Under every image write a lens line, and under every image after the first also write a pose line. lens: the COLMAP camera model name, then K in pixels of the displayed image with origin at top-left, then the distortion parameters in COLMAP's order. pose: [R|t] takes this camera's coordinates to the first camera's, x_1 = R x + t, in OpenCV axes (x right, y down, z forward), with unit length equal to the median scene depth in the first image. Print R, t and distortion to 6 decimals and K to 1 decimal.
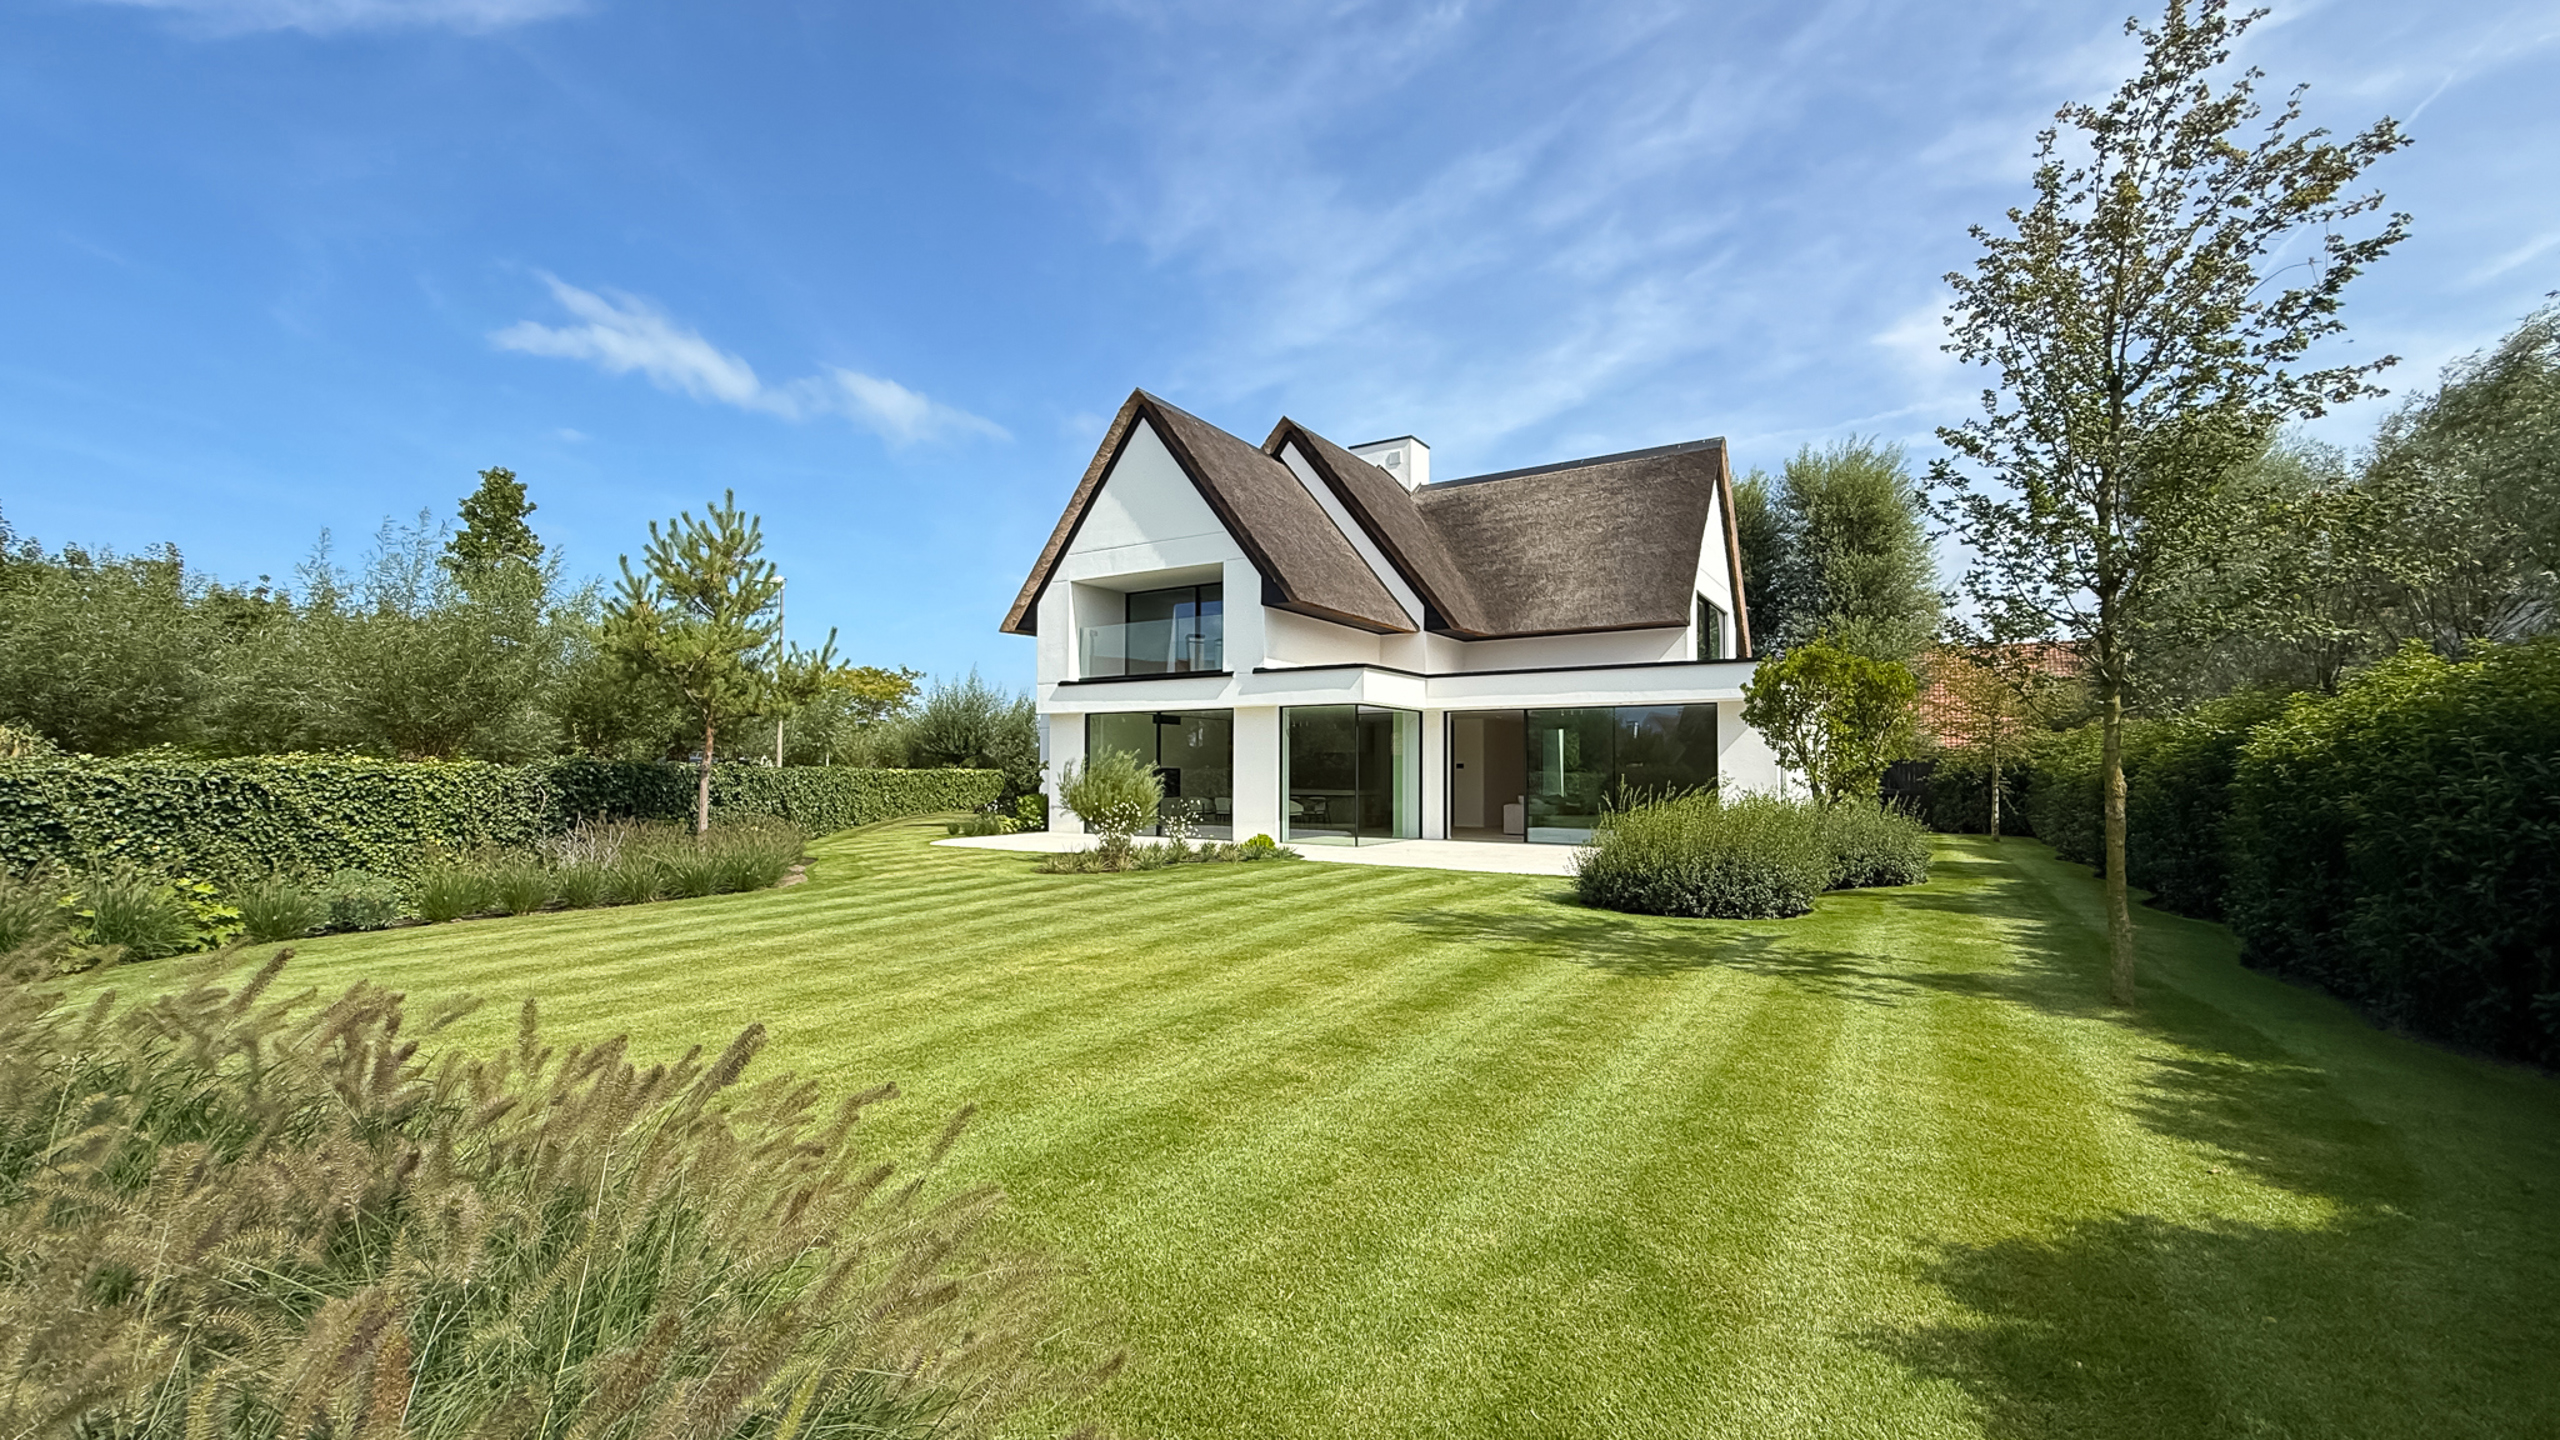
lens RADIAL K [[1014.9, 0, 1285.7], [0, 1014.9, 752.3], [0, 0, 1]] dist [-0.030728, -0.000059]
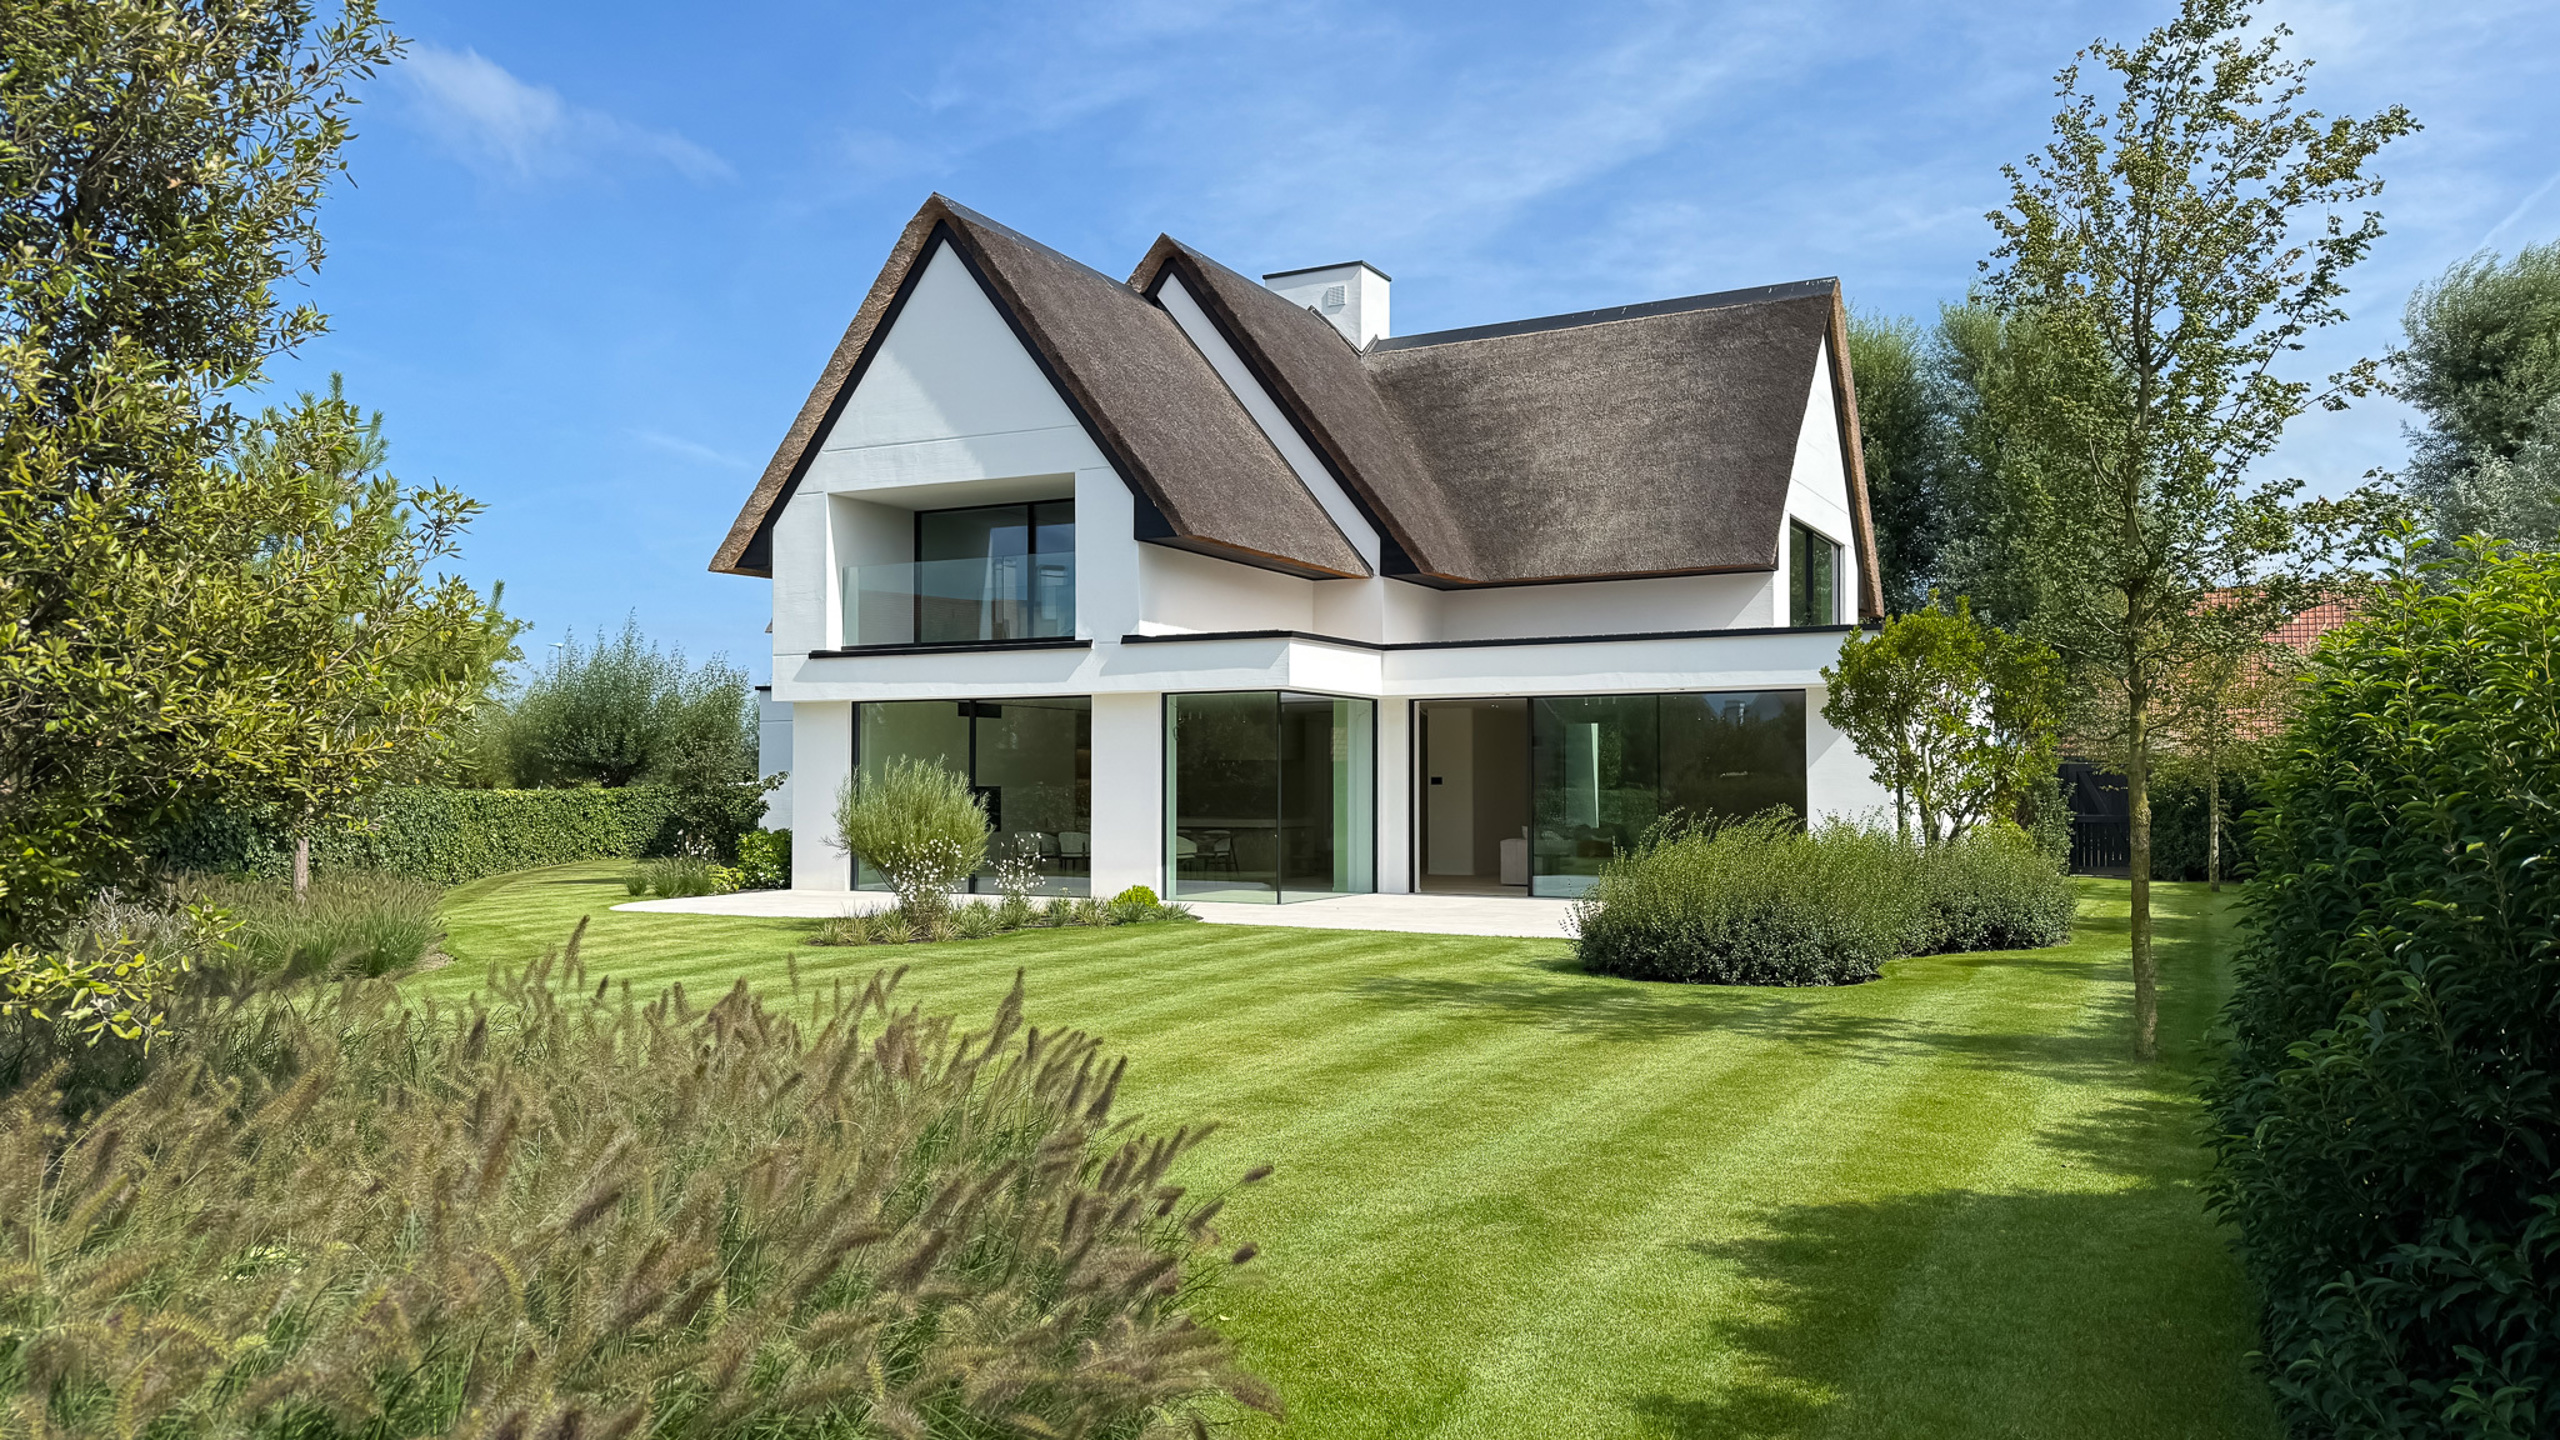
lens RADIAL K [[1752.0, 0, 1280.0], [0, 1752.0, 720.0], [0, 0, 1]] dist [0.064860, -0.000178]
pose [[0.997318, -0.001683, 0.073164, -0.012151], [0.003061, 0.999820, -0.018723, -0.005713], [-0.073120, 0.018897, 0.997144, -0.136628]]
